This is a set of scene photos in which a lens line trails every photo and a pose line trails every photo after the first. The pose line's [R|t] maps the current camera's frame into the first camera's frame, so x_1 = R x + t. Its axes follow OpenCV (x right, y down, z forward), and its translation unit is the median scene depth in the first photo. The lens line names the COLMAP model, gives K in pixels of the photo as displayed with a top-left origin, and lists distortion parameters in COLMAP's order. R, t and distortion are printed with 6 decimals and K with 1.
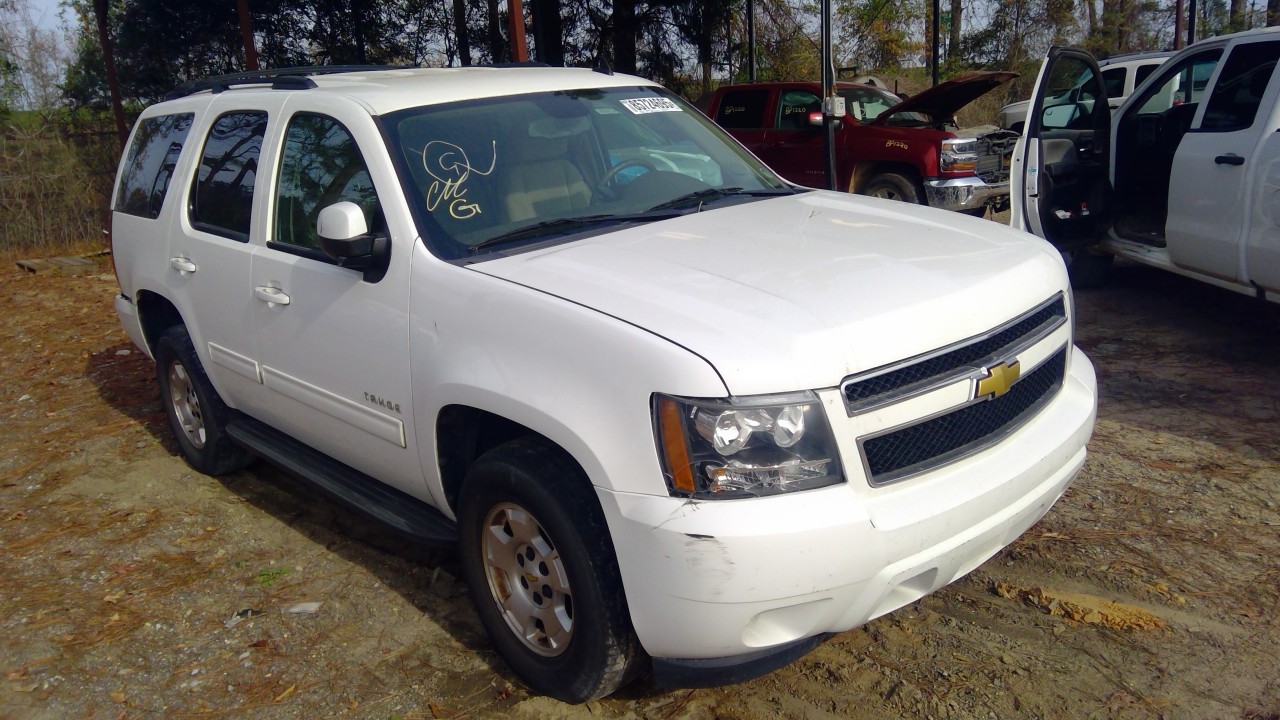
lens RADIAL K [[1011.4, 0, 641.3], [0, 1011.4, 362.1], [0, 0, 1]] dist [0.131899, -0.210612]
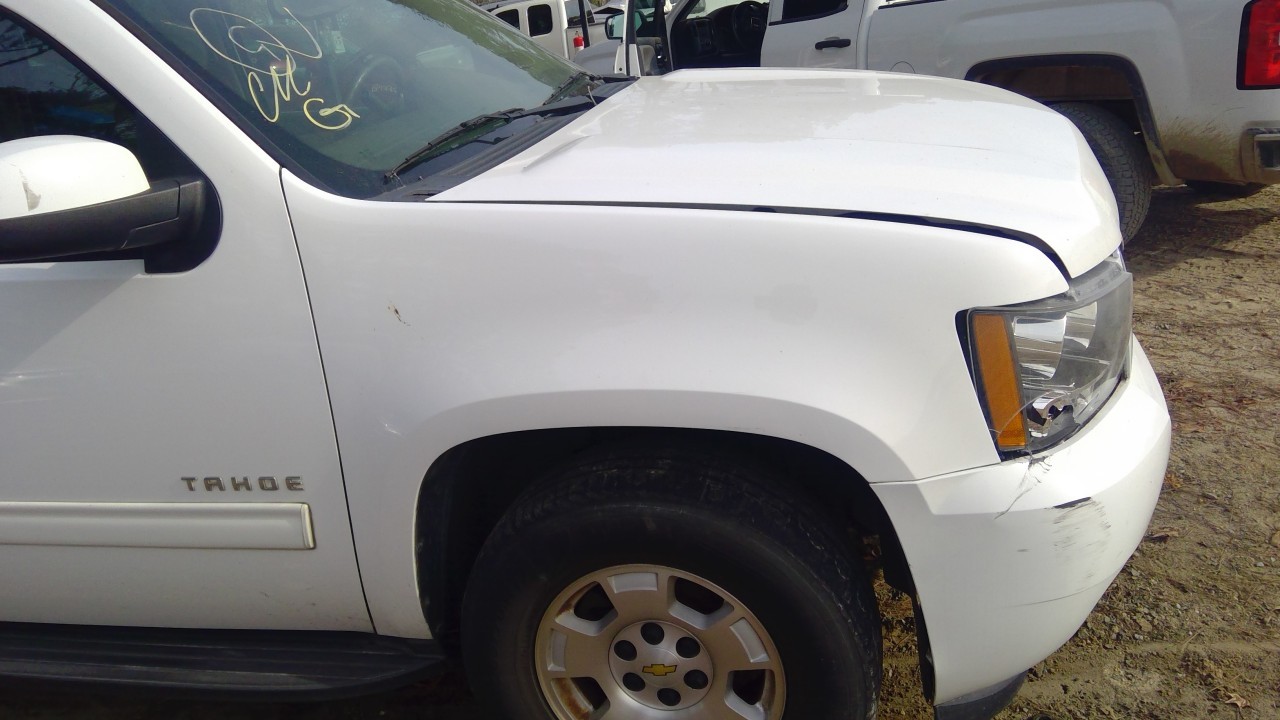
lens RADIAL K [[1011.4, 0, 641.3], [0, 1011.4, 362.1], [0, 0, 1]] dist [0.131899, -0.210612]
pose [[0.804835, -0.226749, 0.548476, -0.389026], [0.211856, 0.973019, 0.091385, -0.030895], [-0.554399, 0.042648, 0.831158, 0.438293]]
